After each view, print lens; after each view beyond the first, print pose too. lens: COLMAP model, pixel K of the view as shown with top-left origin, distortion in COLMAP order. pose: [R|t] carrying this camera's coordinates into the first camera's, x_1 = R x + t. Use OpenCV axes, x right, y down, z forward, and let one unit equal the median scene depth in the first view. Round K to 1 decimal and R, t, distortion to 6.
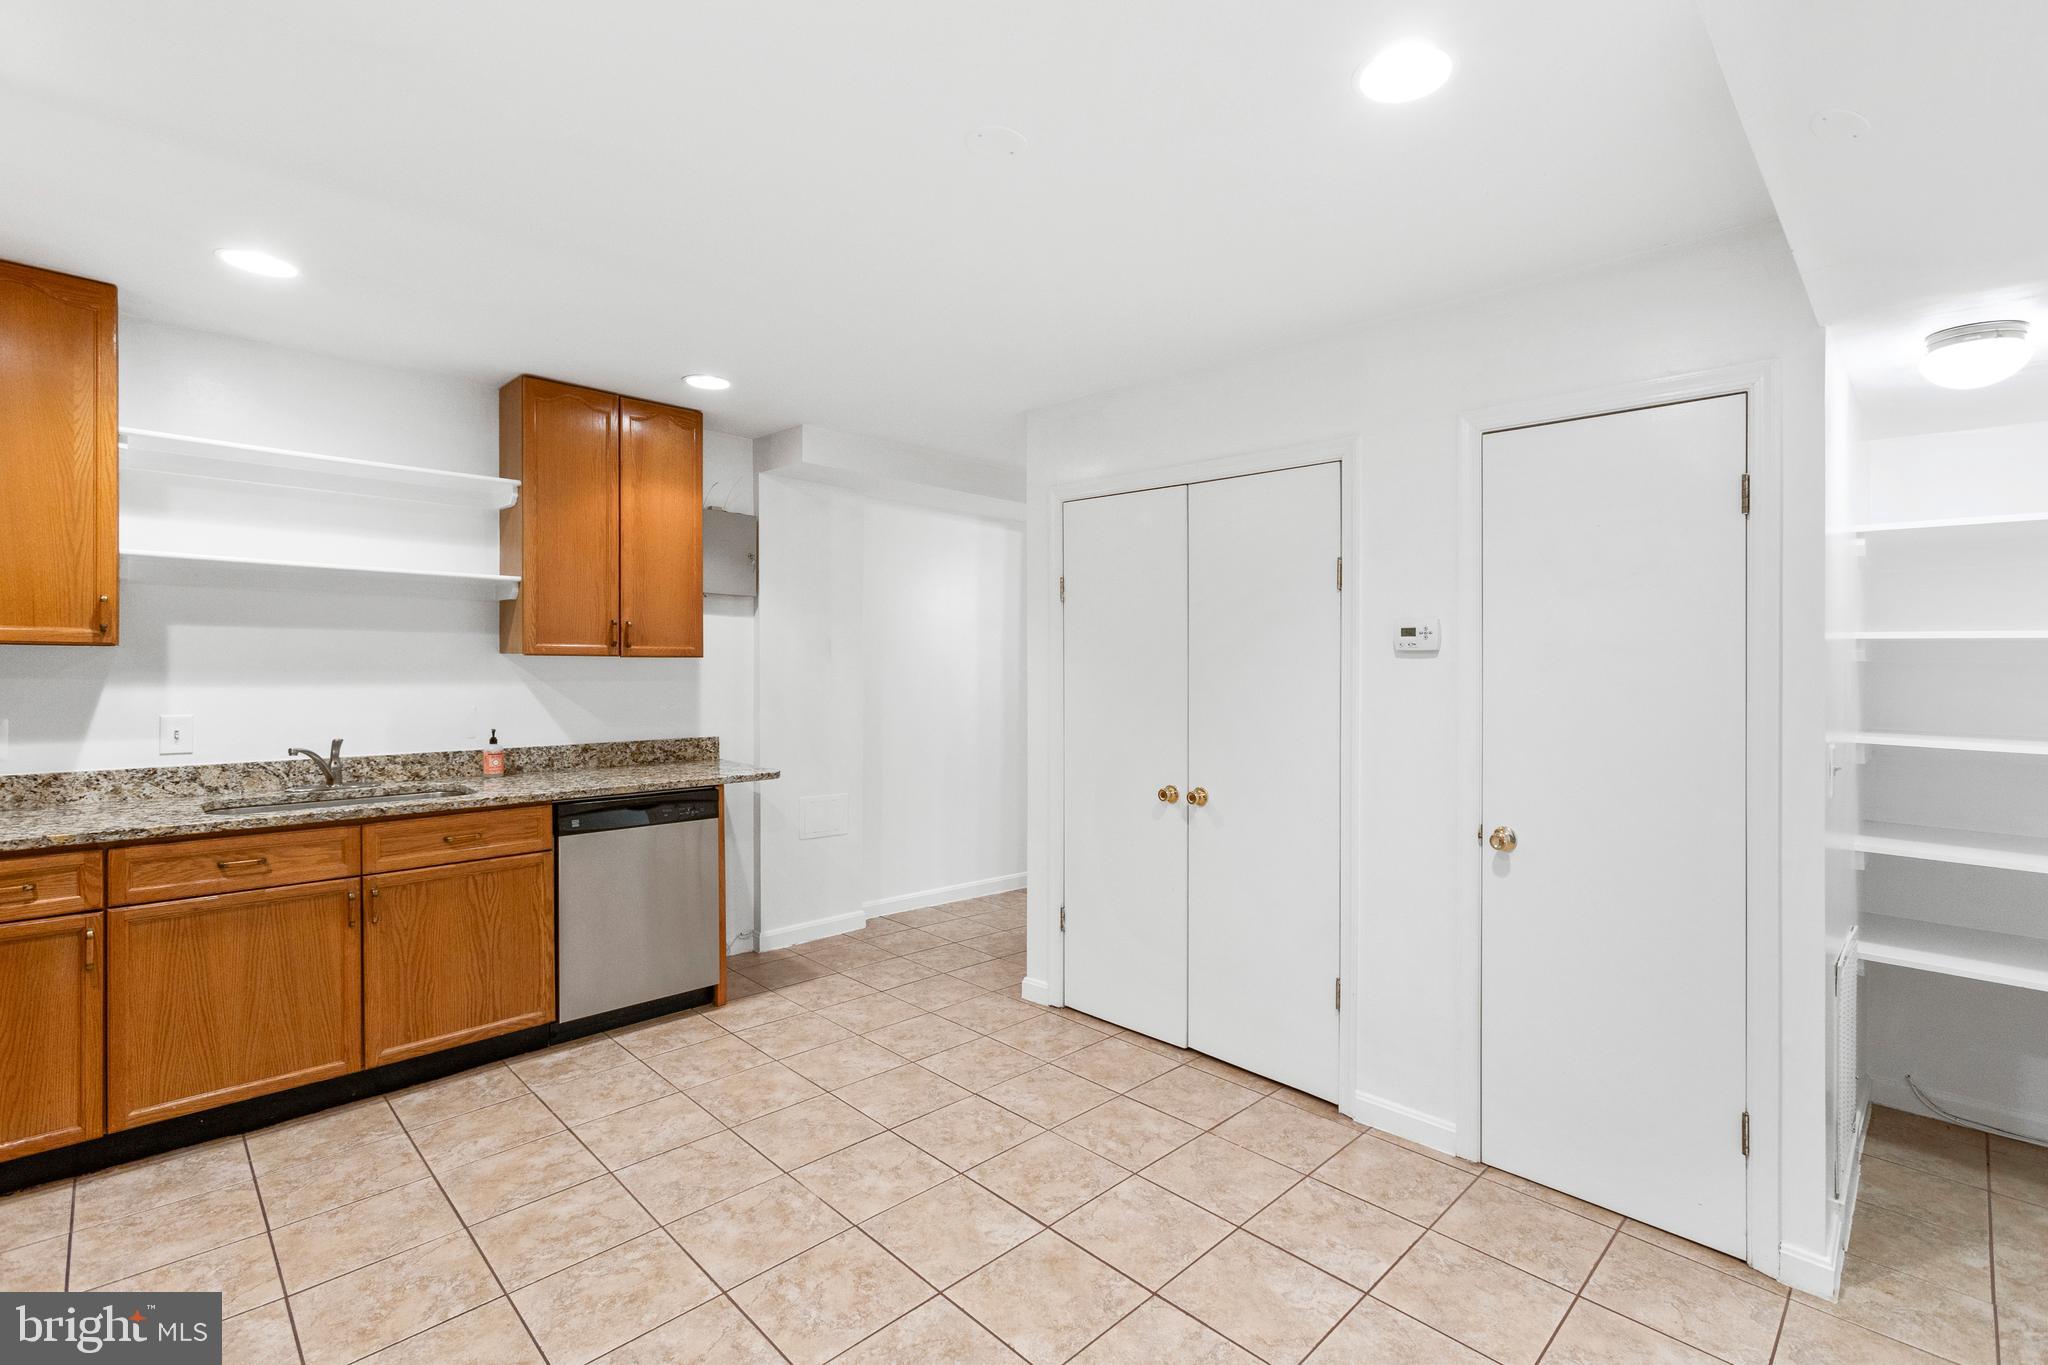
lens RADIAL K [[910.4, 0, 1024.9], [0, 910.4, 672.2], [0, 0, 1]] dist [-0.010094, 0.002817]
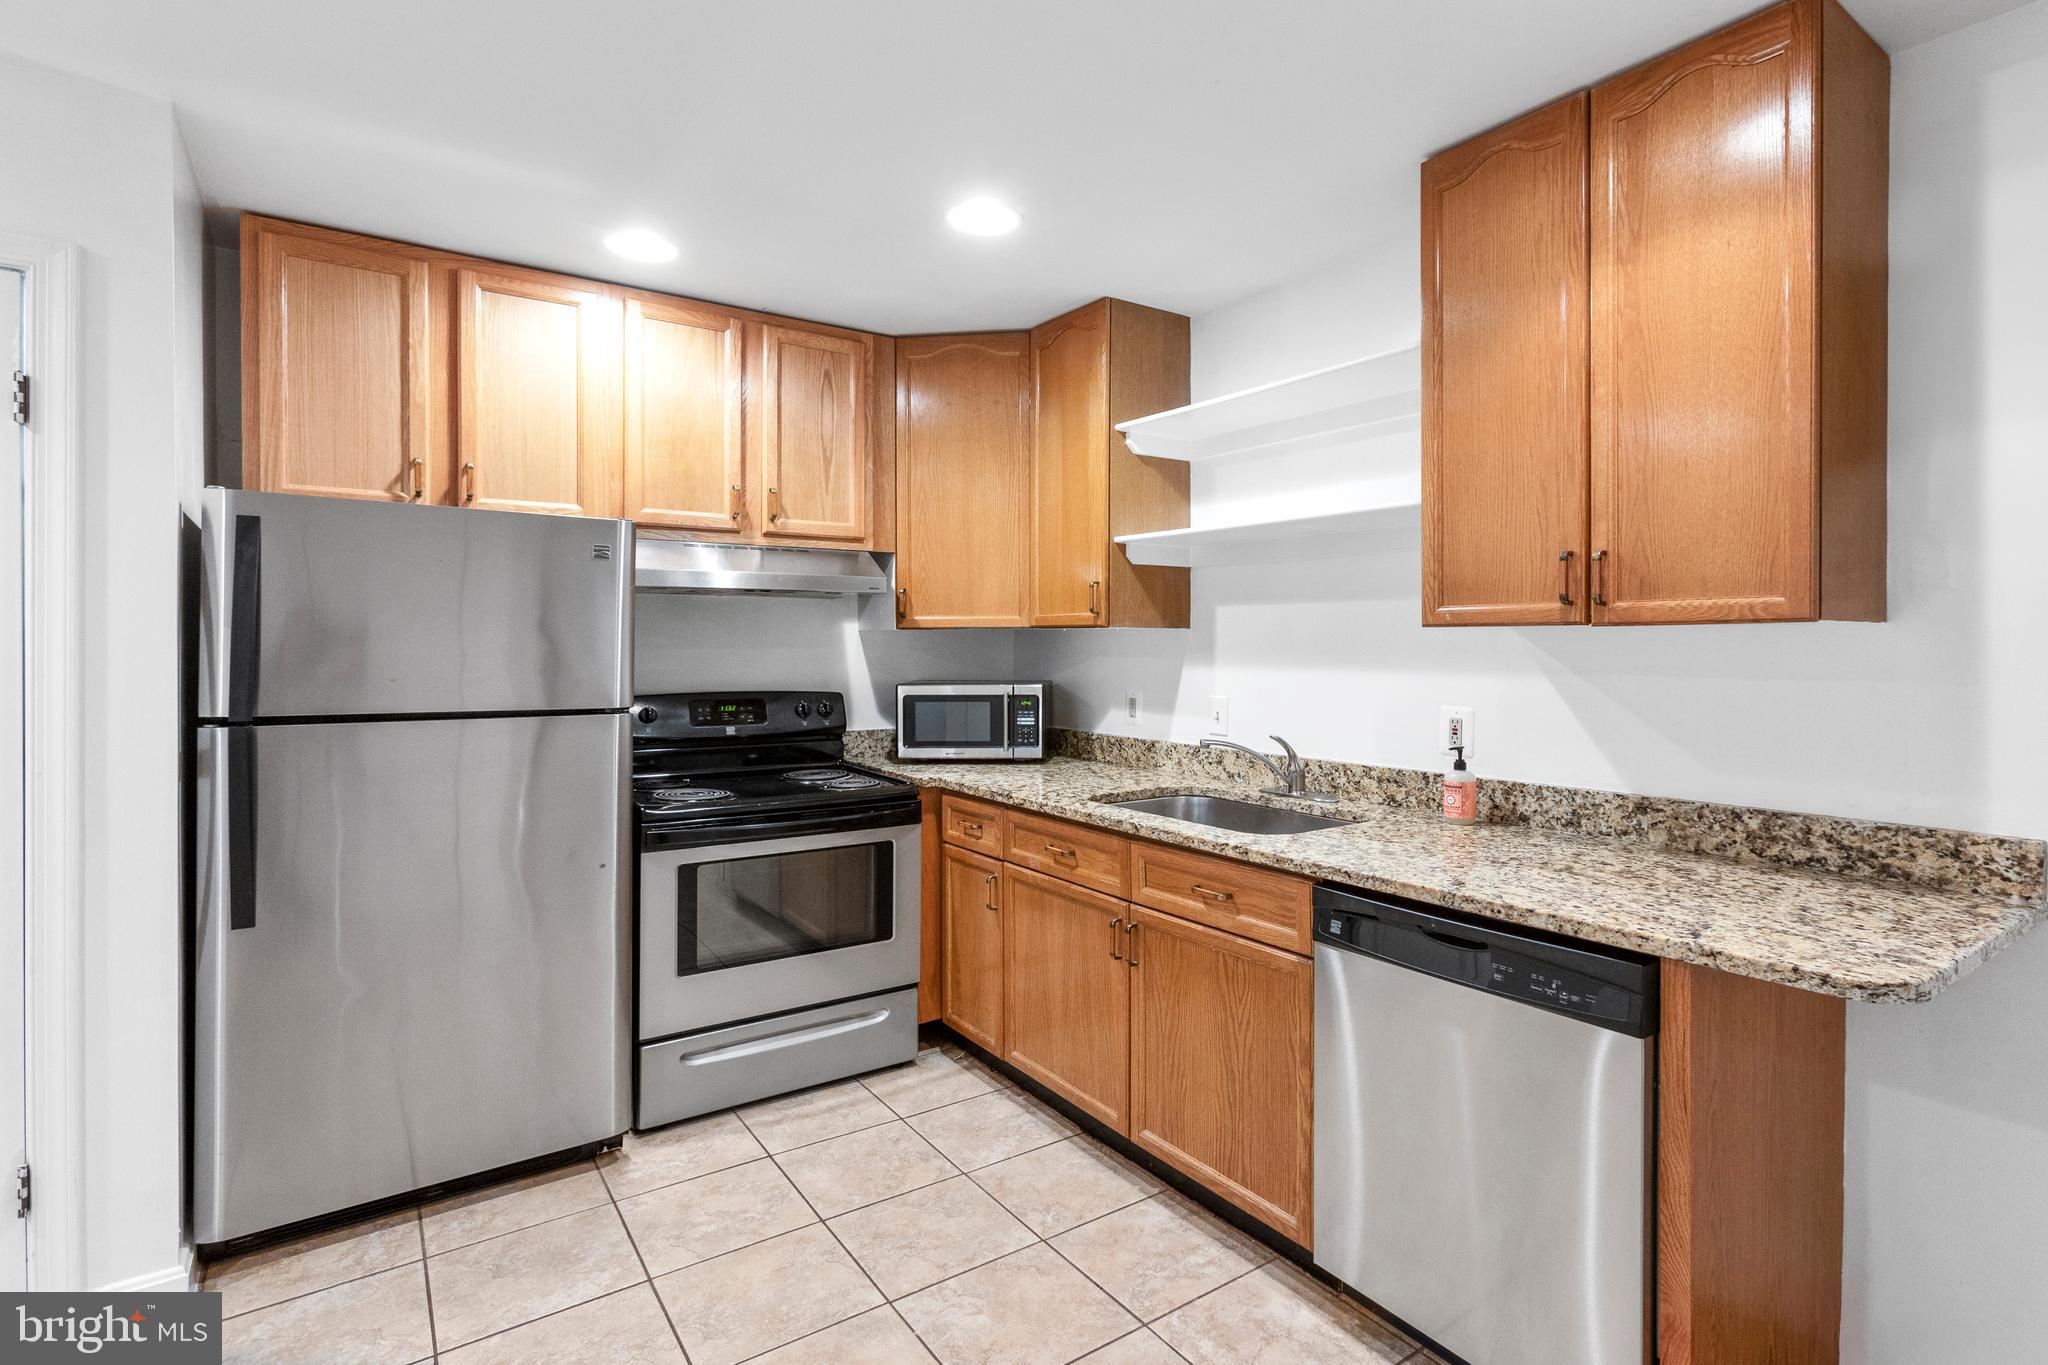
lens RADIAL K [[910.4, 0, 1071.8], [0, 910.4, 650.3], [0, 0, 1]] dist [-0.010094, 0.002817]
pose [[-0.113242, -0.001199, -0.993567, 0.070487], [-0.008008, 0.999968, -0.000294, -0.001281], [0.993535, 0.007923, -0.113248, 0.825663]]
